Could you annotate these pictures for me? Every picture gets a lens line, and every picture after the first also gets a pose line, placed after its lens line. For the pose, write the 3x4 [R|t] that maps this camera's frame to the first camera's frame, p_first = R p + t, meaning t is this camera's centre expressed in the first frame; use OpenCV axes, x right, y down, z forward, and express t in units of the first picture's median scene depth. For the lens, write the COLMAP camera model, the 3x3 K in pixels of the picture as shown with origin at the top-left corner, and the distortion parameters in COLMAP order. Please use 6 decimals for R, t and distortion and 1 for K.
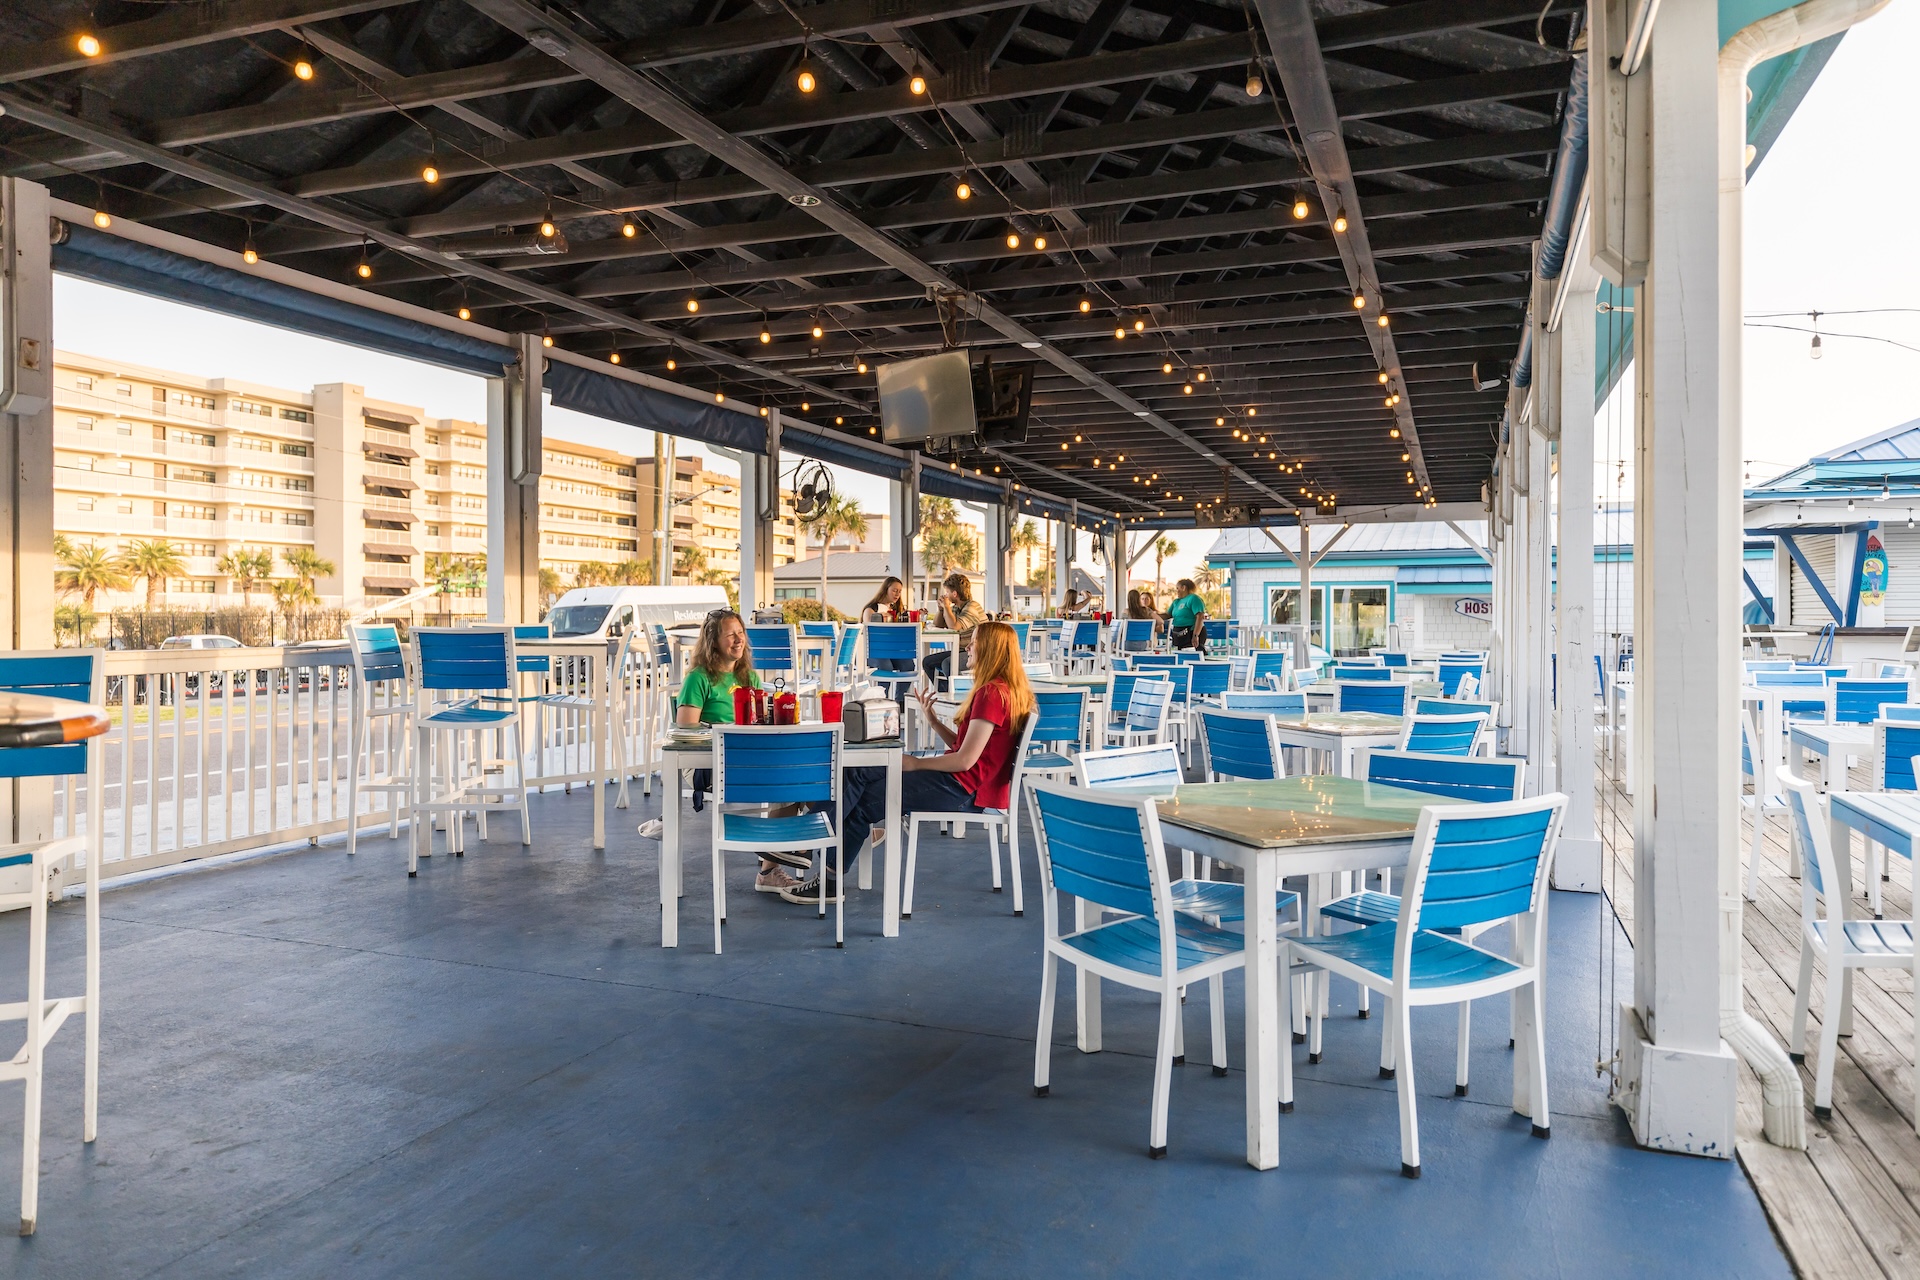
lens RADIAL K [[1311.4, 0, 962.3], [0, 1311.4, 631.0], [0, 0, 1]] dist [0.000533, 0.001527]
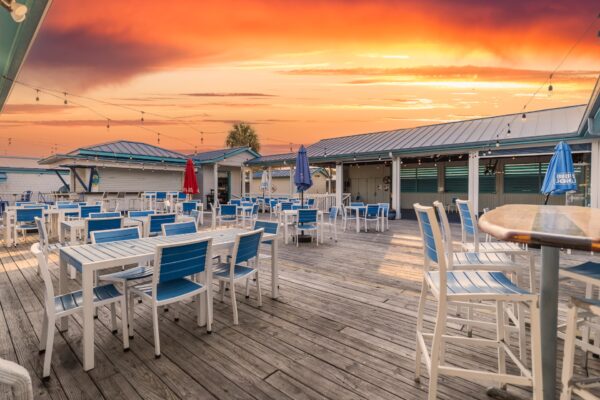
lens RADIAL K [[275.0, 0, 300.2], [0, 275.0, 197.7], [0, 0, 1]] dist [-0.001759, -0.000314]
pose [[0.337871, -0.011480, 0.941122, 0.114356], [-0.001638, 0.999917, 0.012785, 0.001887], [-0.941191, -0.005861, 0.337824, 0.125224]]
